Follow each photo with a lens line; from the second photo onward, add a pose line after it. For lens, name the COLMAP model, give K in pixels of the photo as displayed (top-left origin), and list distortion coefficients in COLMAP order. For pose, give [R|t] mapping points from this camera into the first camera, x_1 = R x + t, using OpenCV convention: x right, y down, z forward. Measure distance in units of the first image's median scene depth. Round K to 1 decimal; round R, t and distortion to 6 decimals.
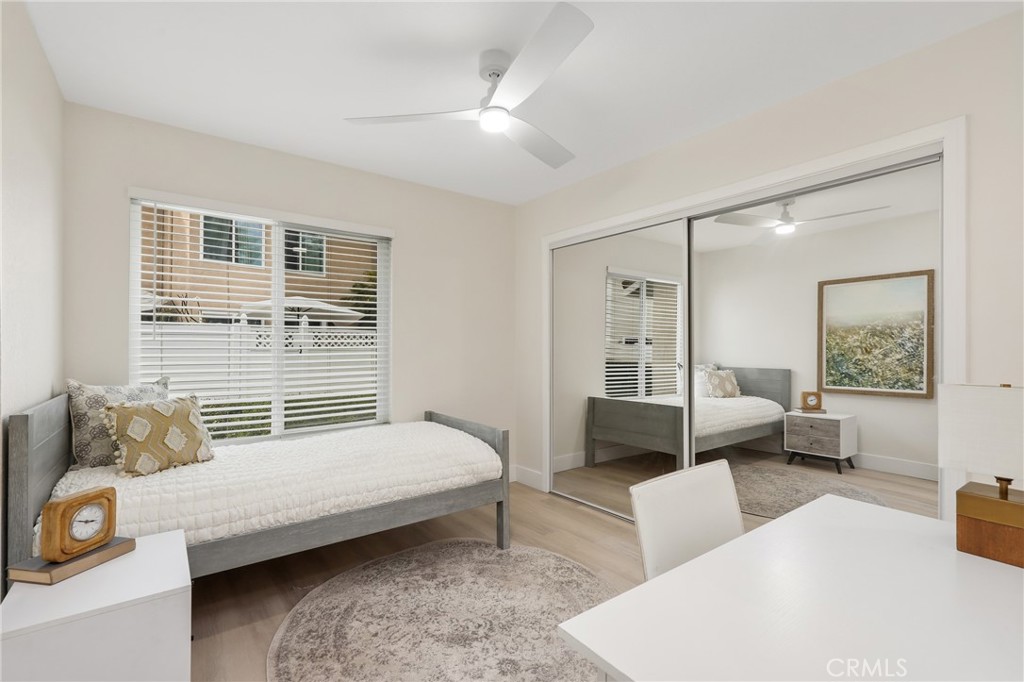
lens RADIAL K [[458.5, 0, 487.8], [0, 458.5, 340.8], [0, 0, 1]] dist [0.001144, 0.000501]
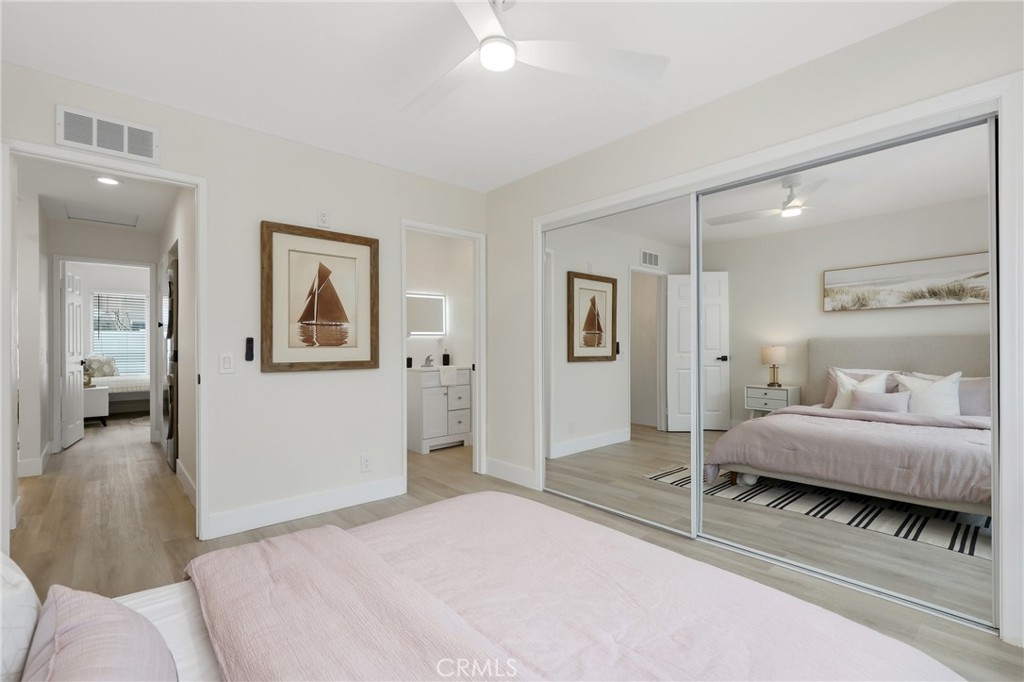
lens RADIAL K [[458.5, 0, 487.8], [0, 458.5, 340.8], [0, 0, 1]] dist [0.001144, 0.000501]
pose [[0.997469, -0.004926, 0.070934, 1.912458], [0.003775, 0.999859, 0.016351, -0.036851], [-0.071004, -0.016042, 0.997347, -2.607688]]
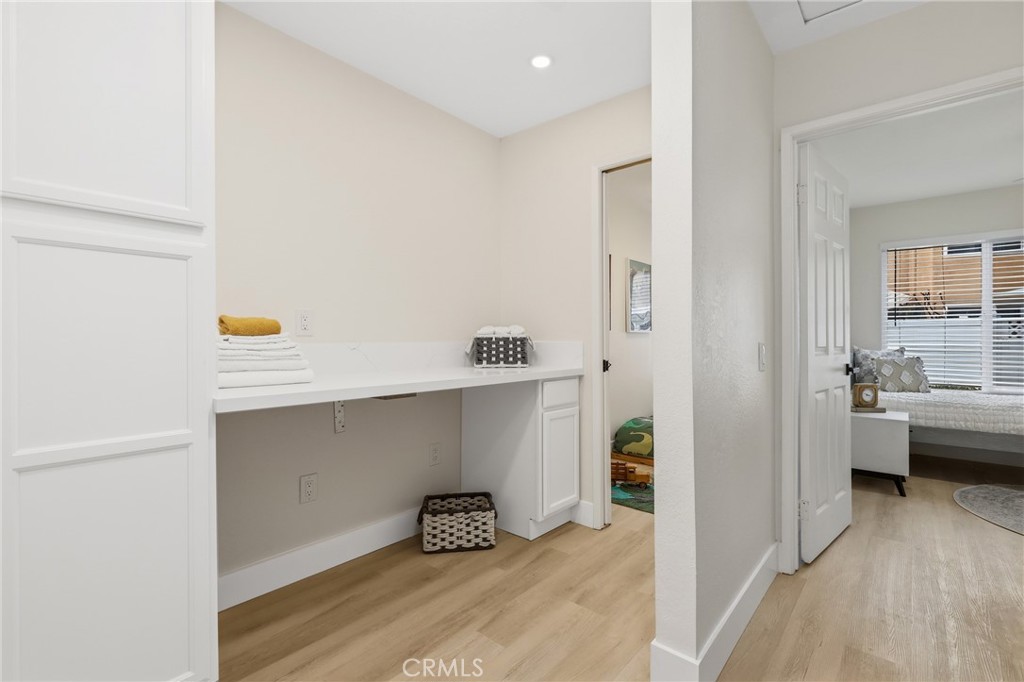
lens RADIAL K [[470.7, 0, 522.7], [0, 470.7, 343.2], [0, 0, 1]] dist [0.003641, 0.000554]
pose [[0.253883, -0.000217, -0.967235, 0.841945], [0.022982, 0.999719, 0.005808, 0.021753], [0.966962, -0.023703, 0.253816, -1.076130]]
